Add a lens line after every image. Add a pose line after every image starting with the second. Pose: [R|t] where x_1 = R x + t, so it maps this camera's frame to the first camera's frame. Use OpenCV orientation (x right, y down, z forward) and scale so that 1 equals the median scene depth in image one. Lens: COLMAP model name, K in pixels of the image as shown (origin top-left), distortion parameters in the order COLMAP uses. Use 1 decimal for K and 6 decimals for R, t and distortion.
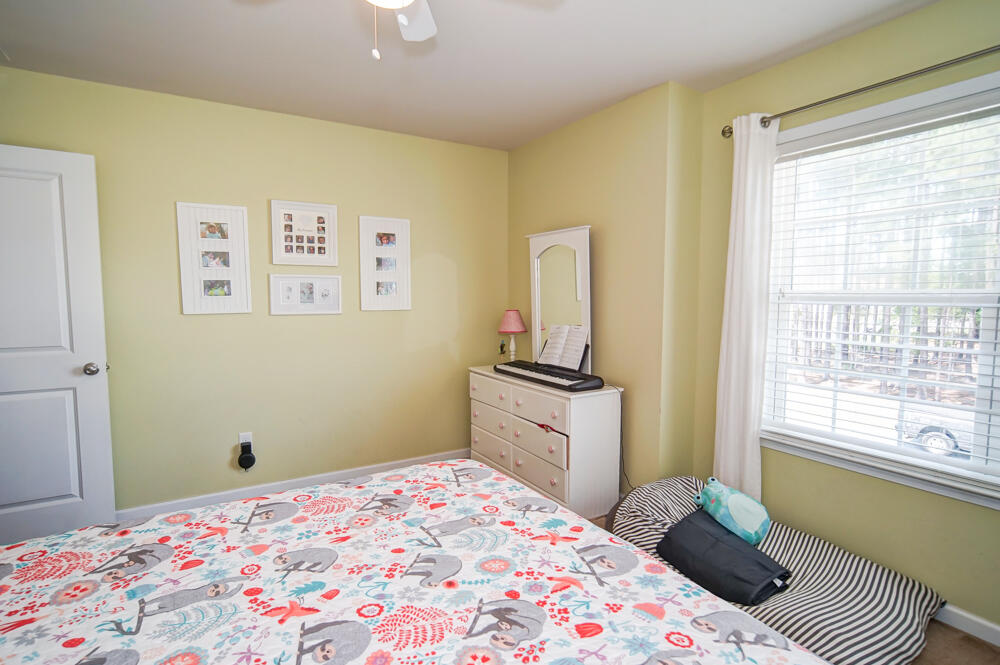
lens RADIAL K [[500.3, 0, 500.0], [0, 500.3, 332.5], [0, 0, 1]] dist [-0.032365, 0.018498]
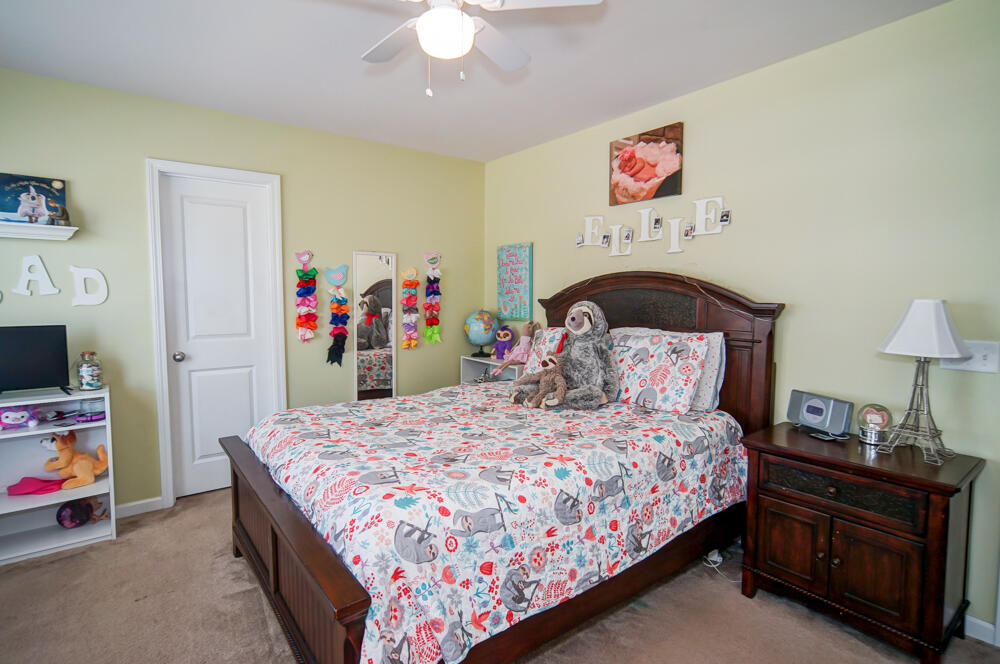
lens RADIAL K [[500.3, 0, 500.0], [0, 500.3, 332.0], [0, 0, 1]] dist [-0.032365, 0.018498]
pose [[-0.994340, 0.004600, -0.106145, -0.270208], [-0.011980, 0.987837, 0.155031, -0.224025], [0.105567, 0.155425, -0.982191, 2.774974]]
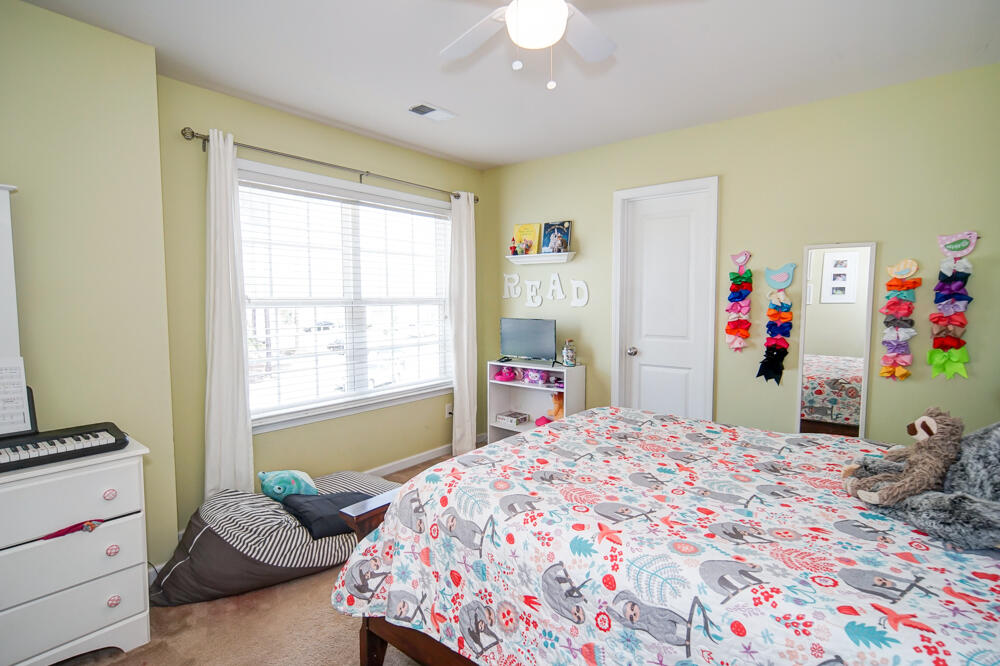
lens RADIAL K [[500.3, 0, 500.0], [0, 500.3, 333.0], [0, 0, 1]] dist [-0.032365, 0.018498]
pose [[-0.335423, -0.065423, 0.939793, -1.581687], [0.076187, 0.992434, 0.096280, -0.148081], [-0.938982, 0.103894, -0.327901, 1.825198]]
